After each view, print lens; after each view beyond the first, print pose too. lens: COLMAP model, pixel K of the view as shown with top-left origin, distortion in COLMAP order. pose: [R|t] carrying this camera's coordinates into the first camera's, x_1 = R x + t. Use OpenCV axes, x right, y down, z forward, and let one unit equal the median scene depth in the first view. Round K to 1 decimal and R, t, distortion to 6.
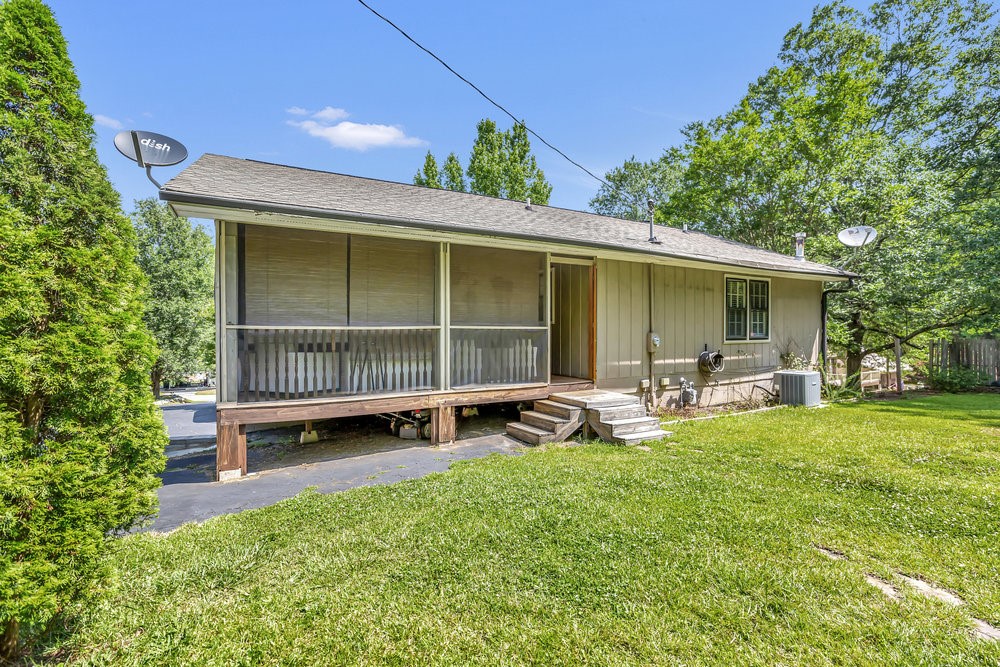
lens RADIAL K [[457.7, 0, 500.0], [0, 457.7, 333.5], [0, 0, 1]] dist [-0.000630, 0.000565]
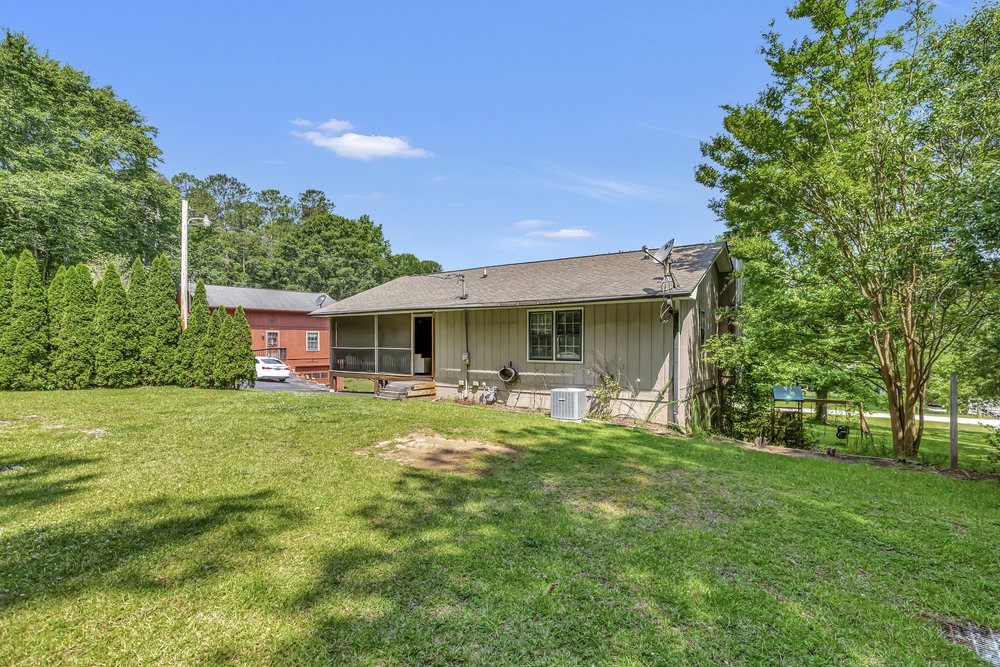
lens RADIAL K [[452.2, 0, 484.8], [0, 452.2, 343.7], [0, 0, 1]] dist [0.001029, 0.000509]
pose [[0.419483, 0.001951, -0.907761, 1.836418], [-0.013739, 0.999897, -0.004200, -0.027060], [0.907659, 0.014233, 0.419466, 0.381495]]
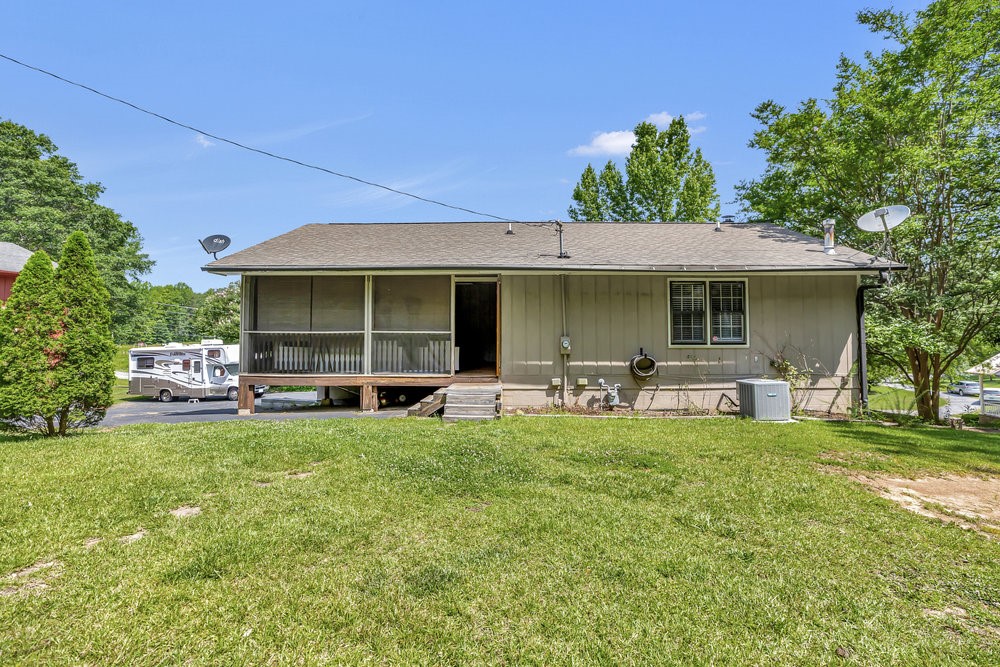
lens RADIAL K [[462.3, 0, 498.3], [0, 462.3, 313.2], [0, 0, 1]] dist [-0.004081, 0.000008]
pose [[0.858866, -0.018762, -0.511857, 0.774563], [-0.006216, 0.998873, -0.047044, -0.004675], [0.512163, 0.043586, 0.857782, -0.055104]]
